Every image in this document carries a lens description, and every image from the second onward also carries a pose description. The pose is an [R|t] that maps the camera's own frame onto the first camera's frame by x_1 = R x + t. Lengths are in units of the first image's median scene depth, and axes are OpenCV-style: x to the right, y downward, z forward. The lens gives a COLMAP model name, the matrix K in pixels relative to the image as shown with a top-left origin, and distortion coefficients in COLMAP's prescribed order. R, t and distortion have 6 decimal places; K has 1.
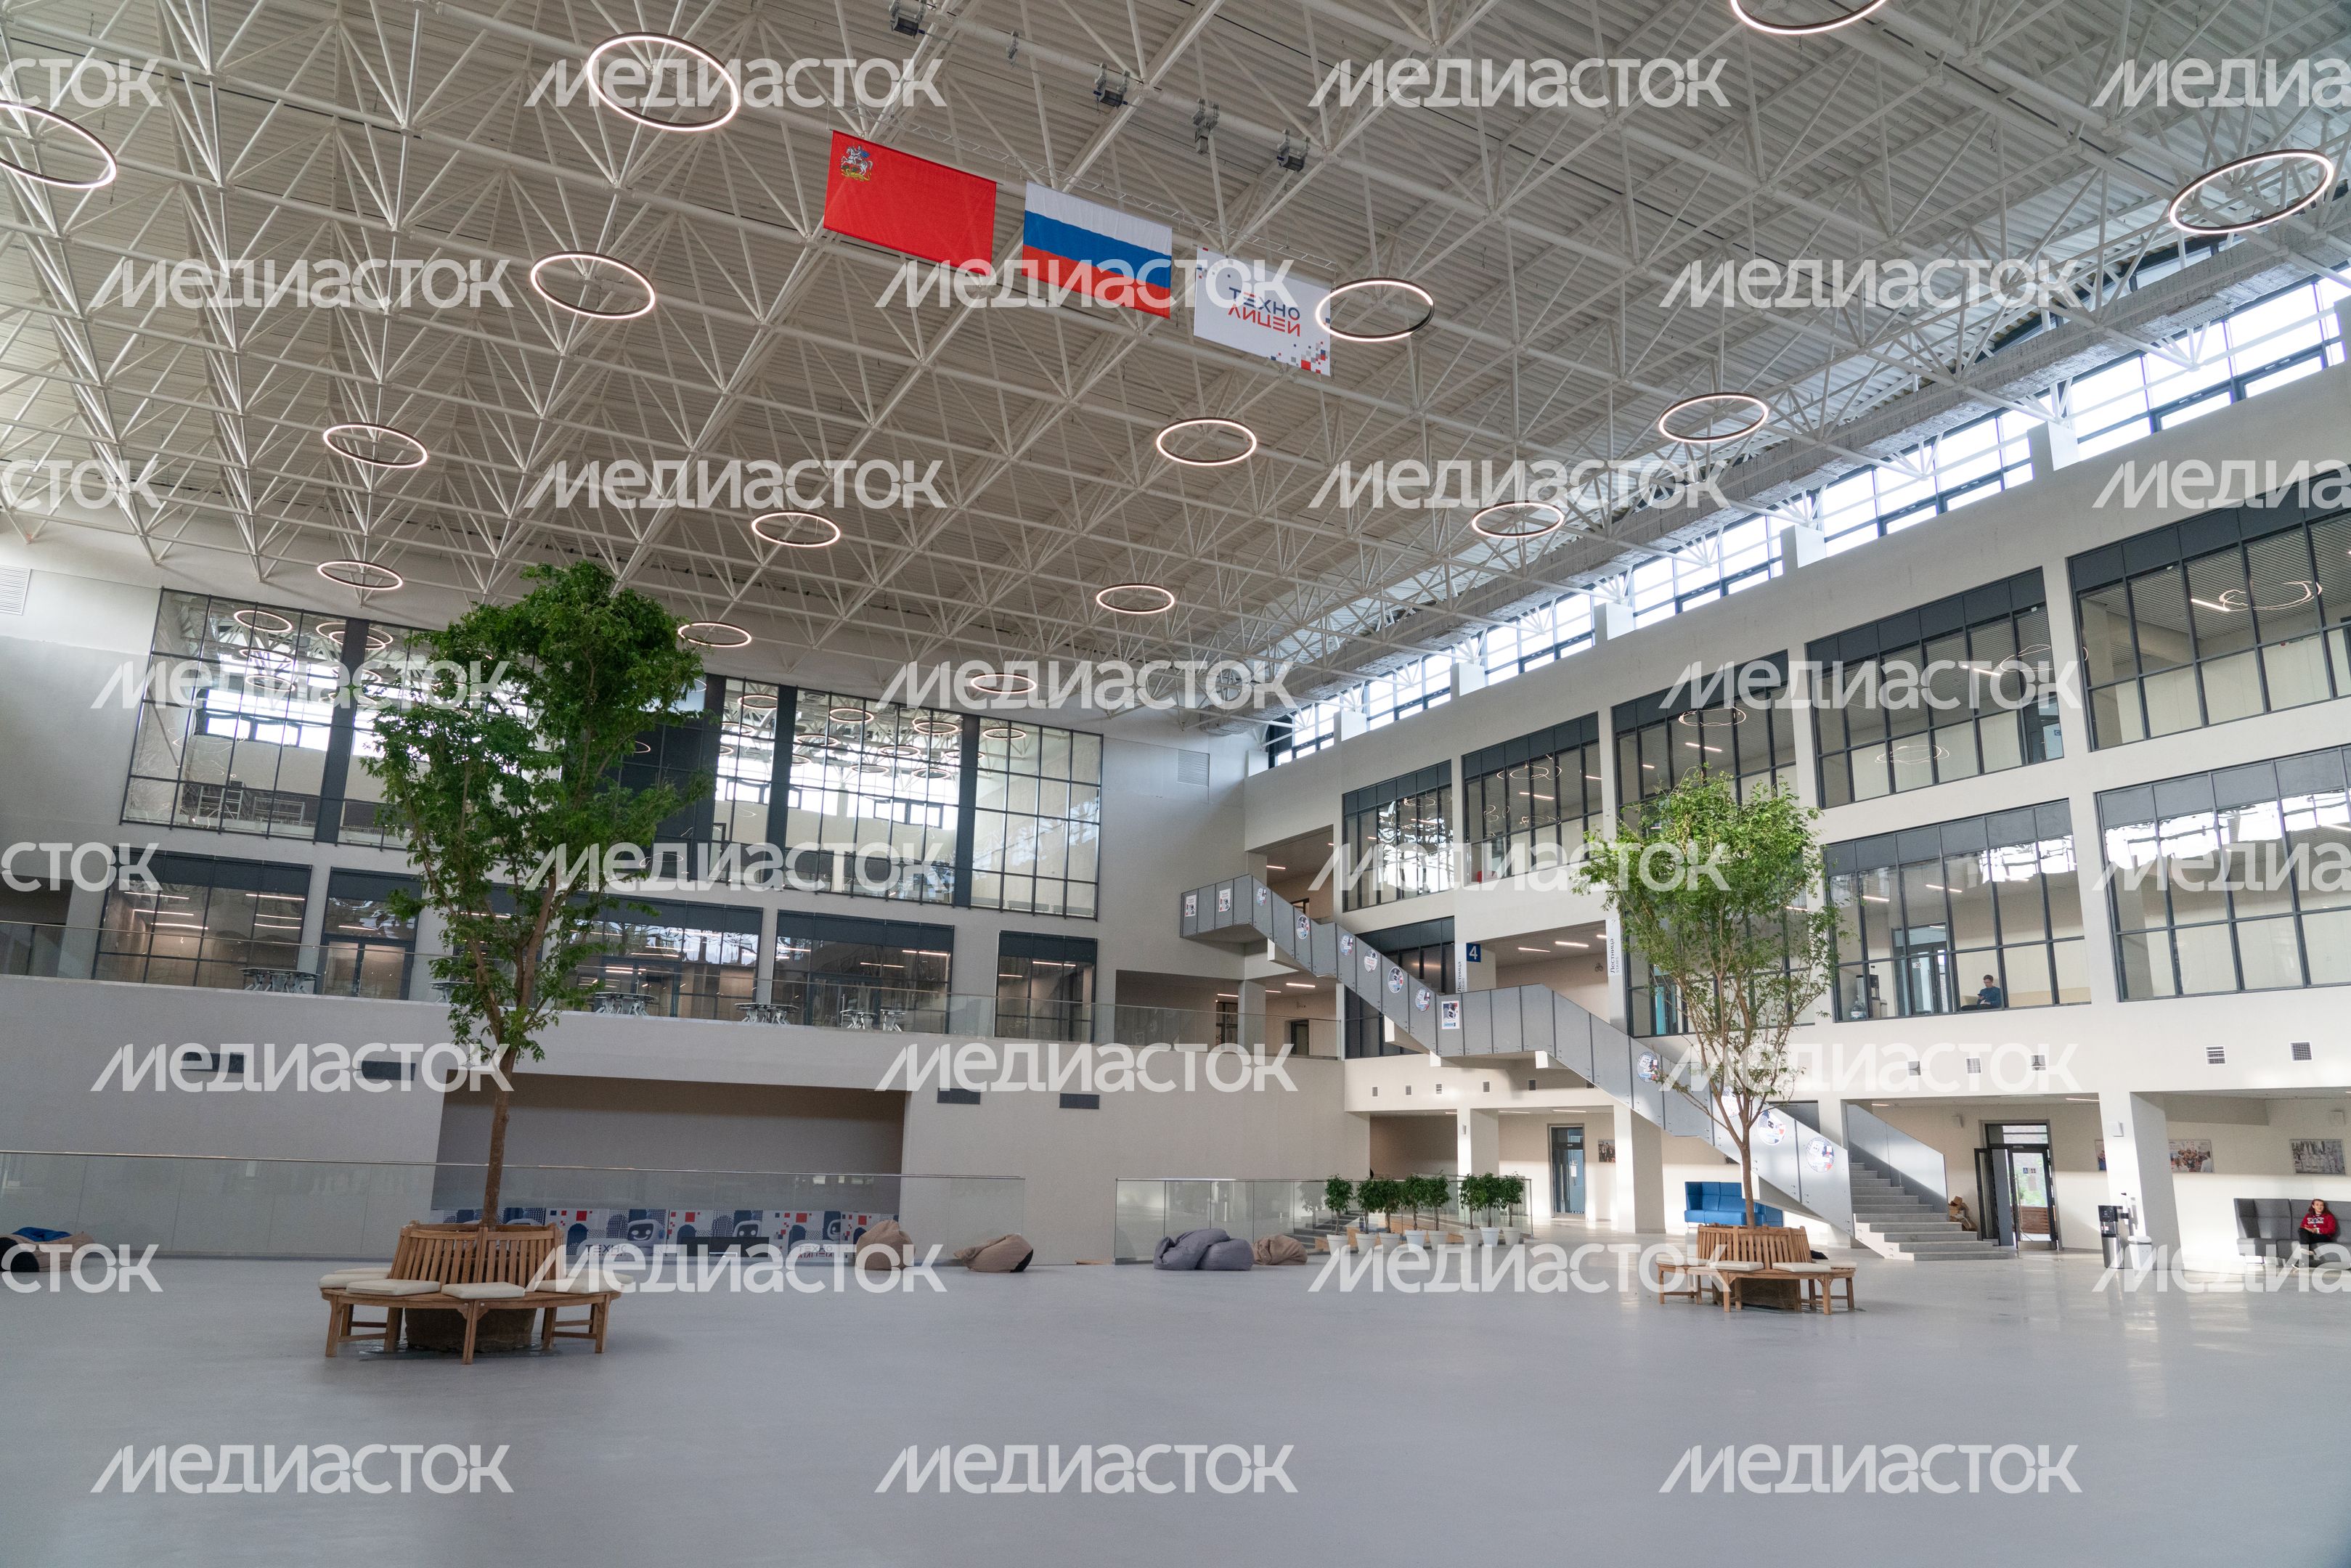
lens RADIAL K [[1640.3, 0, 1151.9], [0, 1640.3, 791.1], [0, 0, 1]] dist [-0.000708, -0.061169]
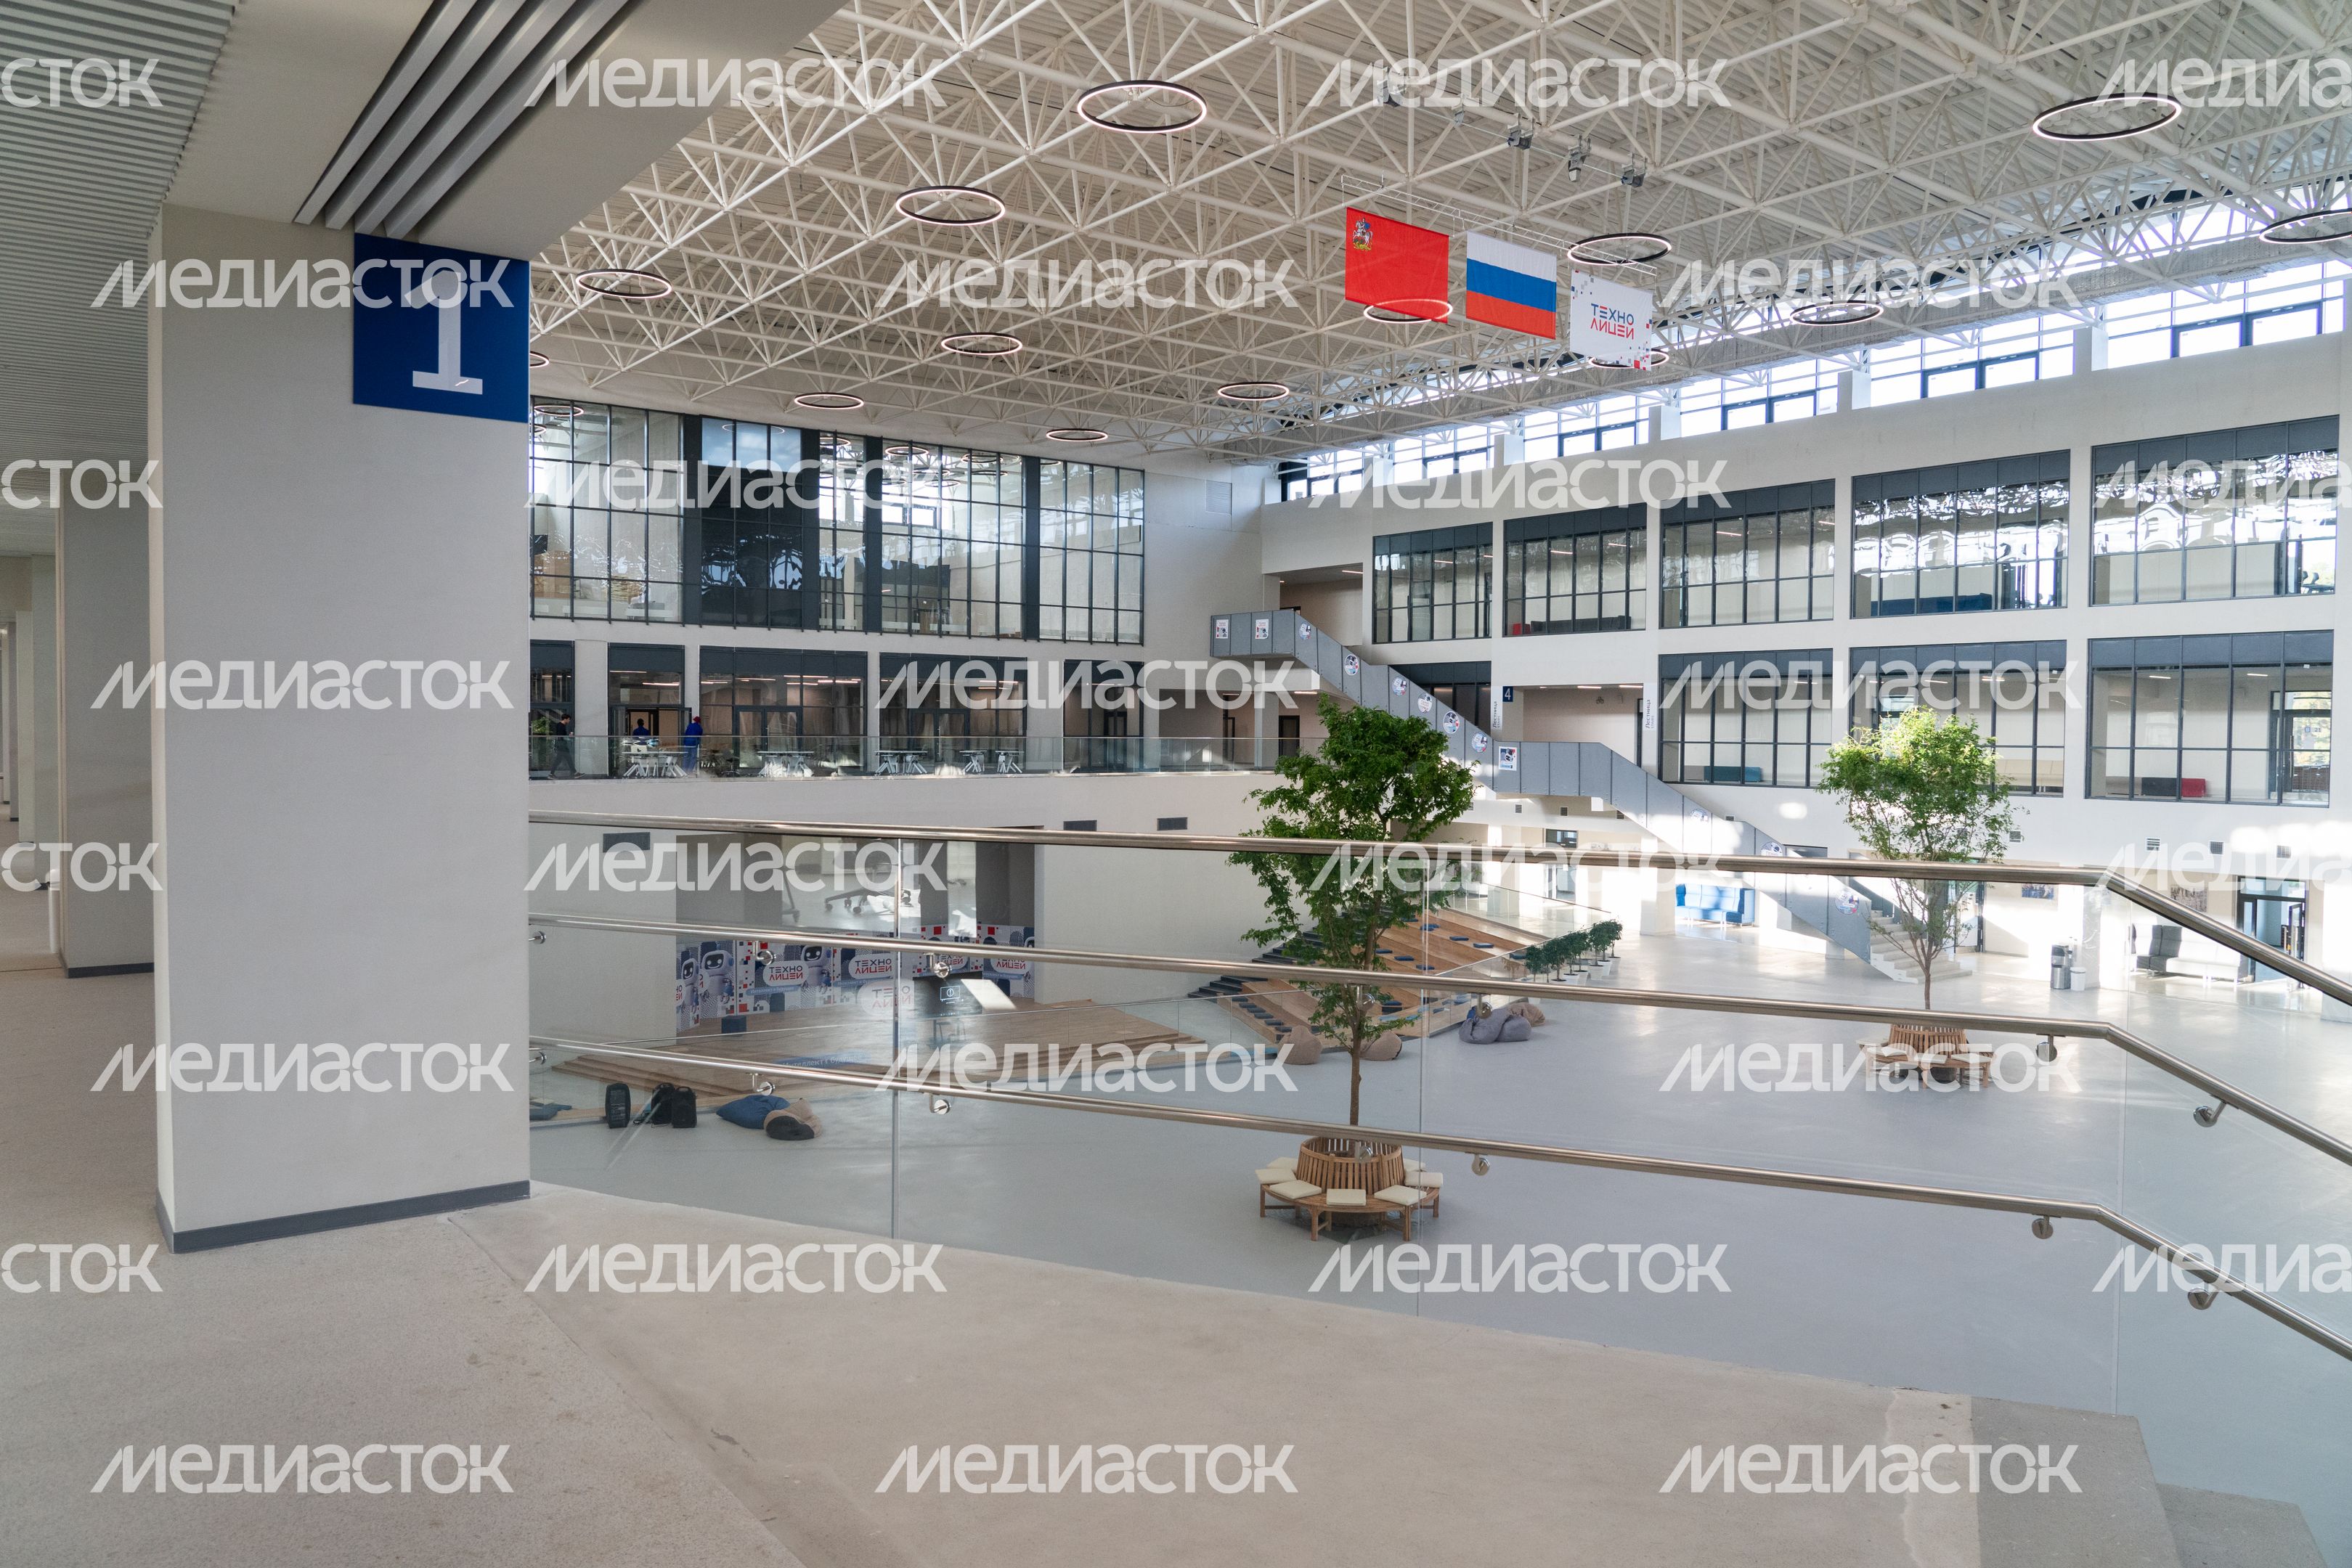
lens RADIAL K [[1640.9, 0, 1152.4], [0, 1640.9, 791.1], [0, 0, 1]] dist [-0.000708, -0.061169]
pose [[0.988393, -0.022366, 0.150262, -0.206095], [-0.017303, 0.966093, 0.257615, -0.117229], [-0.150929, -0.257225, 0.954492, -0.089674]]
